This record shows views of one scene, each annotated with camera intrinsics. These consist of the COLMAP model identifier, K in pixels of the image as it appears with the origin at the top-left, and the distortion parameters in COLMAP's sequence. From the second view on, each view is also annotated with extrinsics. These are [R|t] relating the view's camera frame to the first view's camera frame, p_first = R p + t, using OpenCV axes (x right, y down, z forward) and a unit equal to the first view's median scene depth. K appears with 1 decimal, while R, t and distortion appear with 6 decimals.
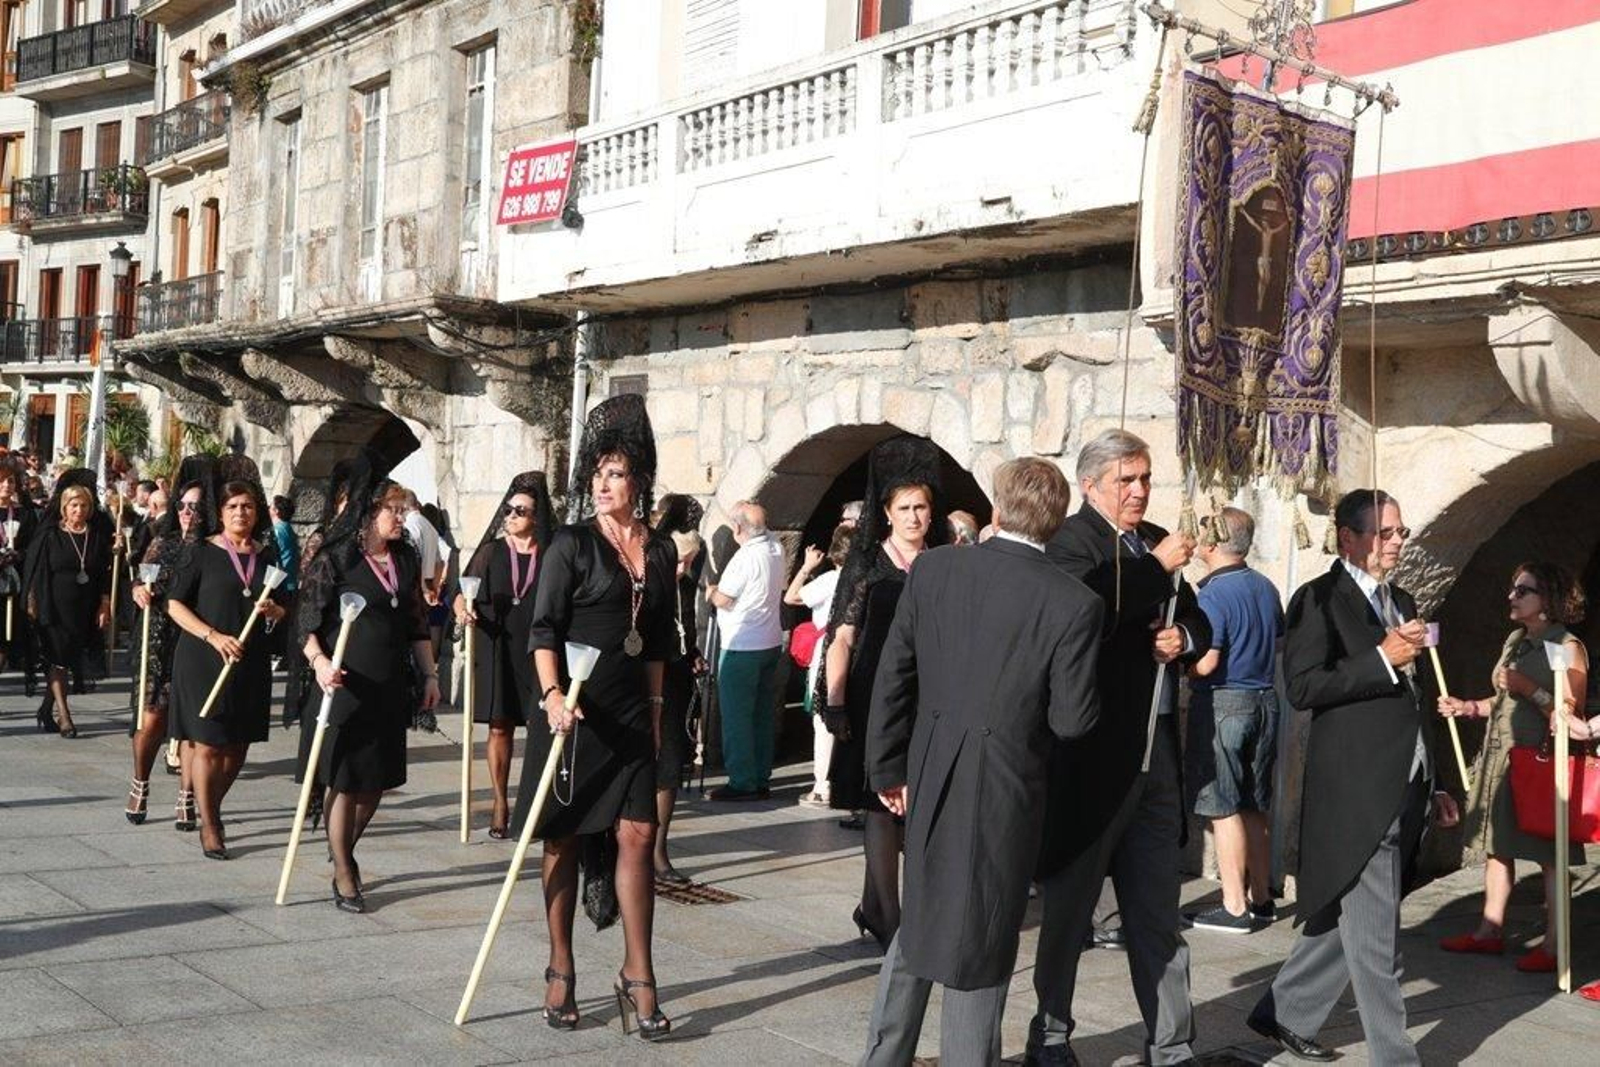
lens RADIAL K [[1840.8, 0, 804.4], [0, 1840.8, 542.0], [0, 0, 1]] dist [0.096845, 0.000000]
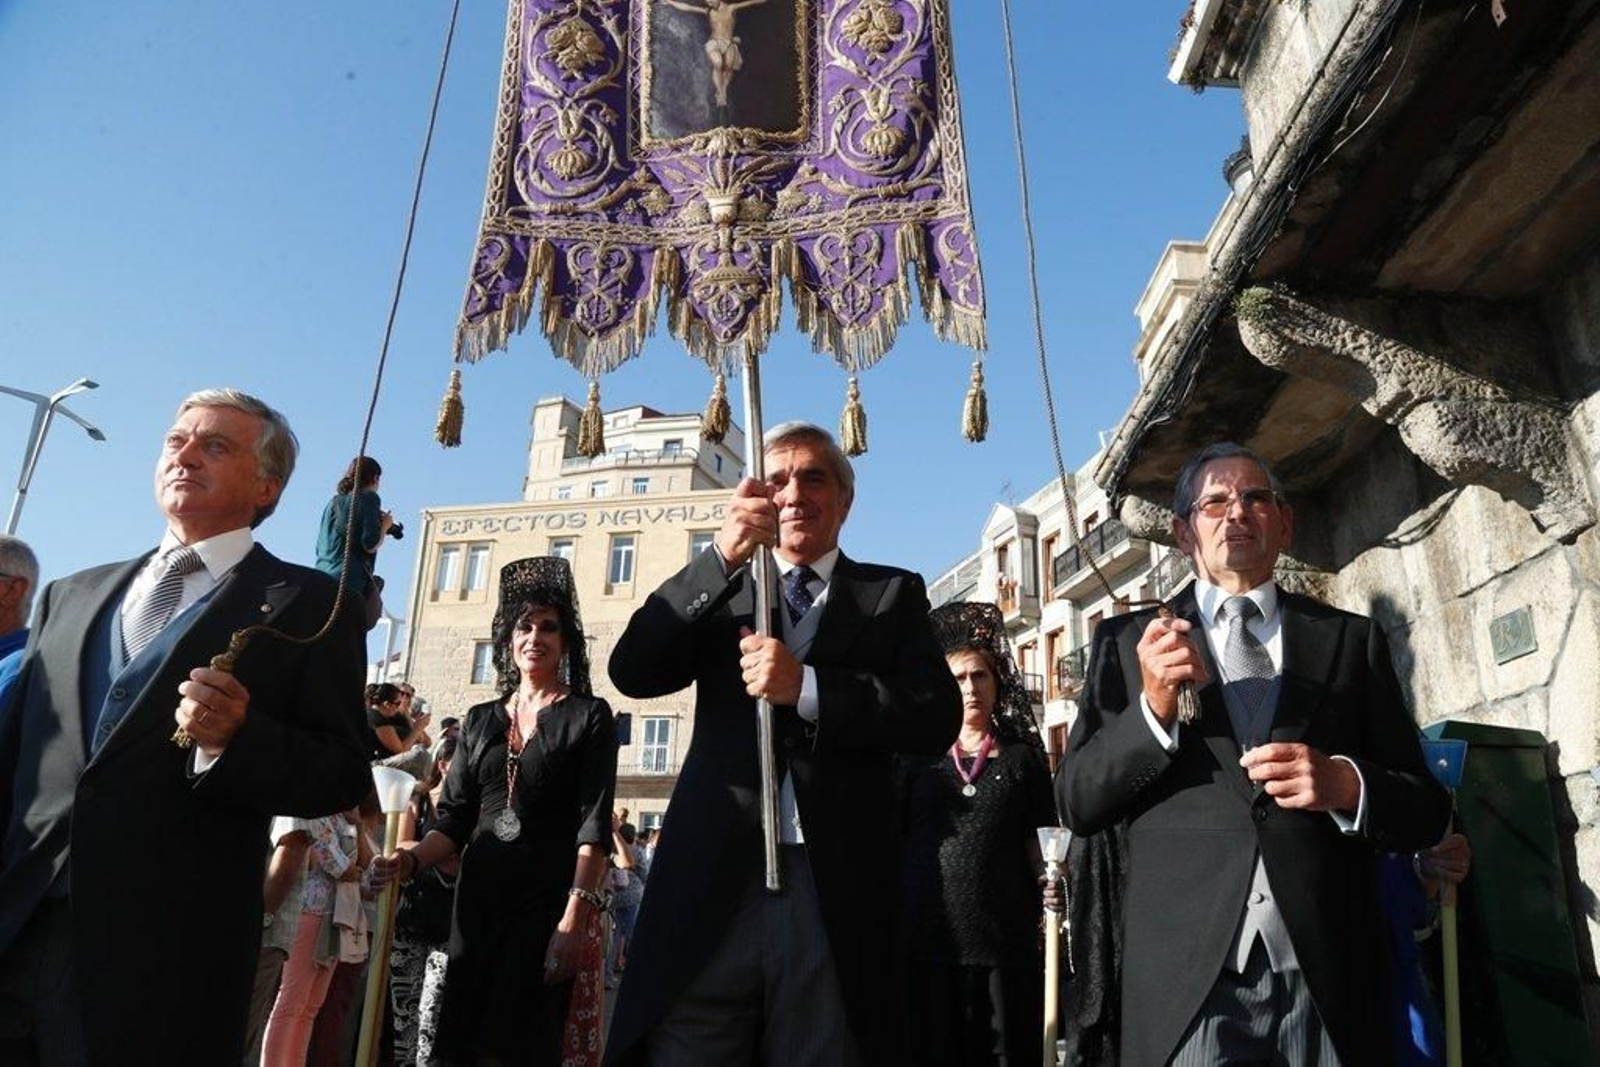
lens RADIAL K [[1096.1, 0, 805.5], [0, 1096.1, 530.3], [0, 0, 1]] dist [-0.103295, 0.025377]
pose [[0.791141, -0.237494, -0.563641, -0.323695], [0.009856, 0.926365, -0.376497, 0.017690], [0.611554, 0.292307, 0.735227, 0.890591]]
